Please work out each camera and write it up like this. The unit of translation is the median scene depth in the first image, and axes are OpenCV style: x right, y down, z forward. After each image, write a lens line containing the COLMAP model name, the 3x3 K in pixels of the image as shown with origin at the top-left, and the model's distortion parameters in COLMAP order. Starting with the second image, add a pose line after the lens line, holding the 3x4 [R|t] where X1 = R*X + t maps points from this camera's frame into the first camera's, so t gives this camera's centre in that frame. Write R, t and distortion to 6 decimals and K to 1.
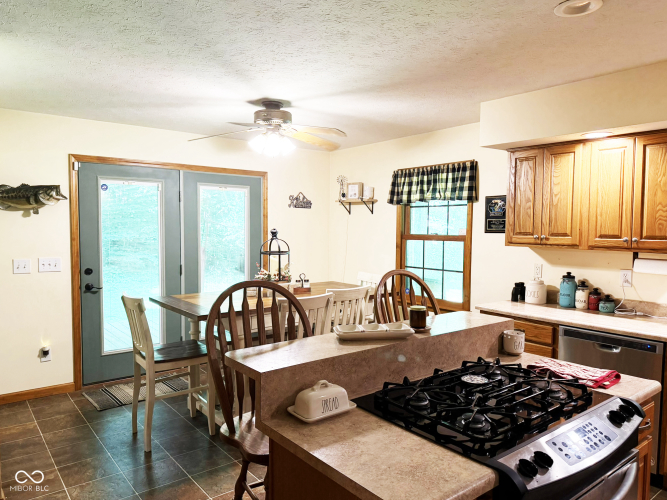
lens RADIAL K [[475.1, 0, 339.7], [0, 475.1, 251.1], [0, 0, 1]] dist [0.075305, -0.090531]
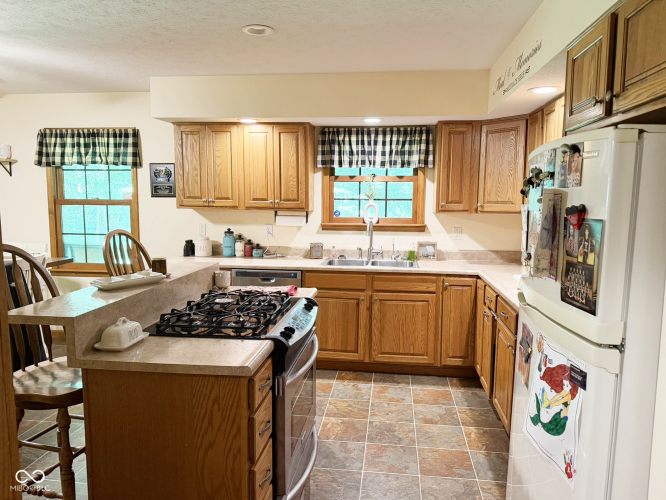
lens RADIAL K [[474.3, 0, 334.7], [0, 474.3, 251.8], [0, 0, 1]] dist [0.075305, -0.090531]
pose [[0.724346, -0.082420, 0.684492, -0.176101], [0.033826, 0.995881, 0.084119, 0.008901], [-0.688606, -0.037777, 0.724151, -0.089187]]
